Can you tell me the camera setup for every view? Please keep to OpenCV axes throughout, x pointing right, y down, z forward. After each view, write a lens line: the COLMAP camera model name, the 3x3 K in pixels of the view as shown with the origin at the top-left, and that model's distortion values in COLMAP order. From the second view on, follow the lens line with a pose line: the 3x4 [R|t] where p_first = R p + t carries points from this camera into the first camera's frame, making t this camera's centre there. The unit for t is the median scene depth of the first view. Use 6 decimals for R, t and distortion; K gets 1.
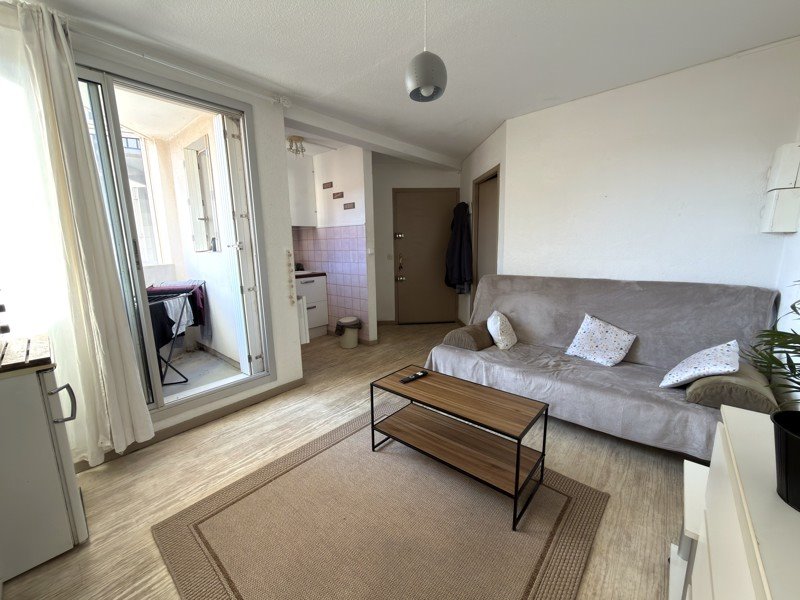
lens RADIAL K [[317.2, 0, 400.0], [0, 317.2, 300.0], [0, 0, 1]] dist [-0.001246, -0.000117]
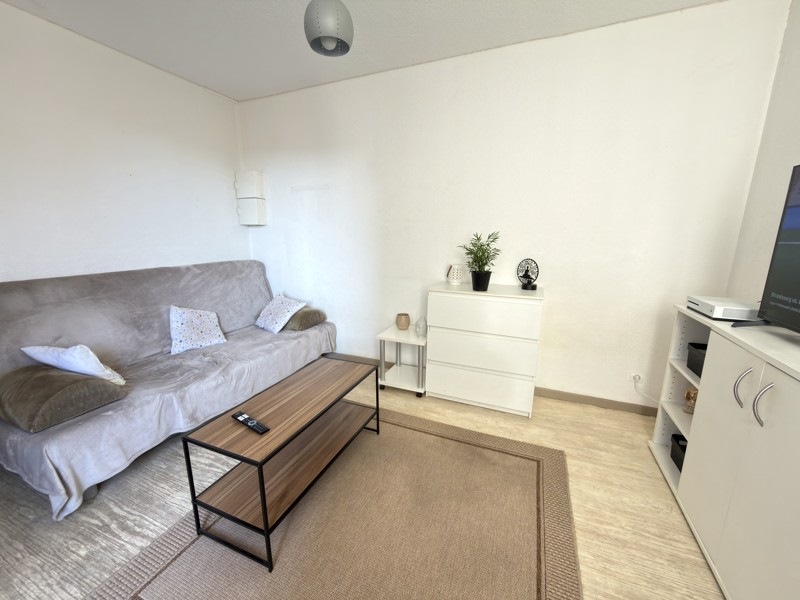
lens RADIAL K [[317.2, 0, 400.0], [0, 317.2, 300.0], [0, 0, 1]] dist [-0.001246, -0.000117]
pose [[-0.309123, -0.177994, 0.934217, -0.483637], [0.162346, 0.958034, 0.236250, -0.083705], [-0.937063, 0.224697, -0.267254, 0.639785]]
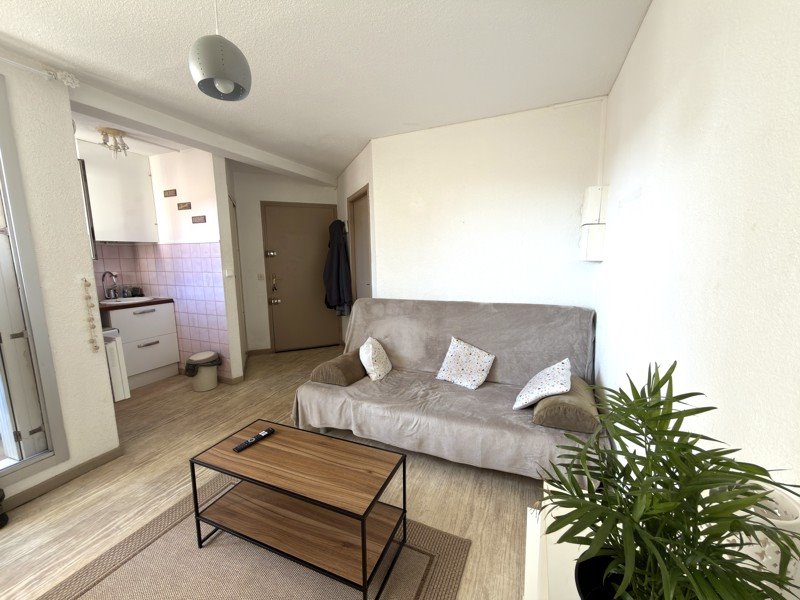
lens RADIAL K [[317.2, 0, 400.0], [0, 317.2, 300.0], [0, 0, 1]] dist [-0.001246, -0.000117]
pose [[0.950753, -0.036800, 0.307758, 0.124300], [0.048920, 0.998298, -0.031757, -0.051132], [-0.306066, 0.045249, 0.950934, 0.085487]]
